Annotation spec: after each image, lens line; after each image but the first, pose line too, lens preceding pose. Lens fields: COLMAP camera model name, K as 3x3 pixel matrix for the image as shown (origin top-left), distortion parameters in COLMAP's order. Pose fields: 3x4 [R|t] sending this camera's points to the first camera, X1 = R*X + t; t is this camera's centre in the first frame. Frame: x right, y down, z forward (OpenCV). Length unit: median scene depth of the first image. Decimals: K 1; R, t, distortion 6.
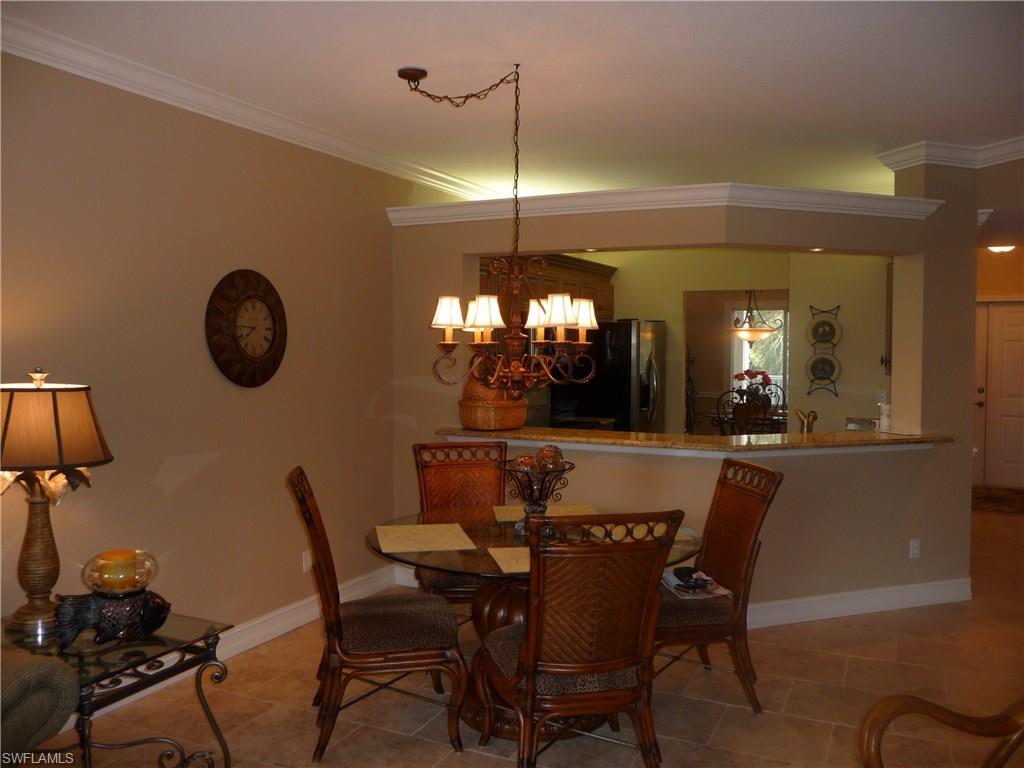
lens RADIAL K [[854.6, 0, 512.0], [0, 854.6, 384.0], [0, 0, 1]] dist [-0.014967, 0.006008]
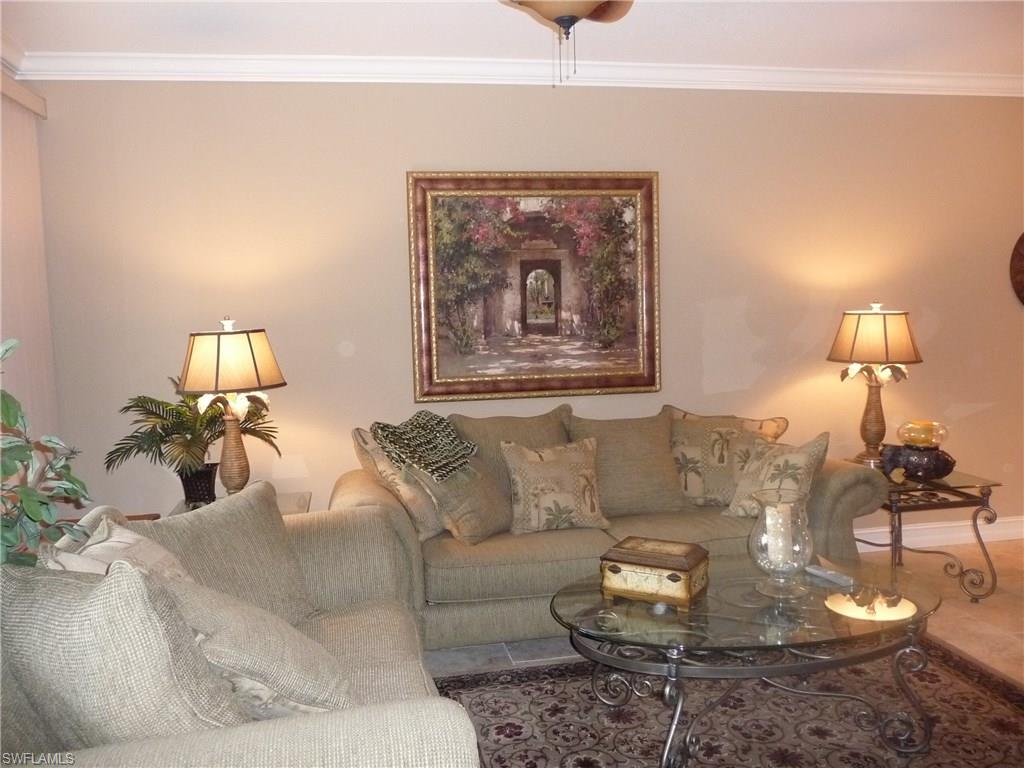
lens RADIAL K [[854.6, 0, 512.0], [0, 854.6, 384.0], [0, 0, 1]] dist [-0.014967, 0.006008]
pose [[0.590372, 0.052374, -0.805430, 0.319842], [-0.005765, 0.998141, 0.060680, 0.043087], [0.807111, -0.031181, 0.589576, -0.472523]]
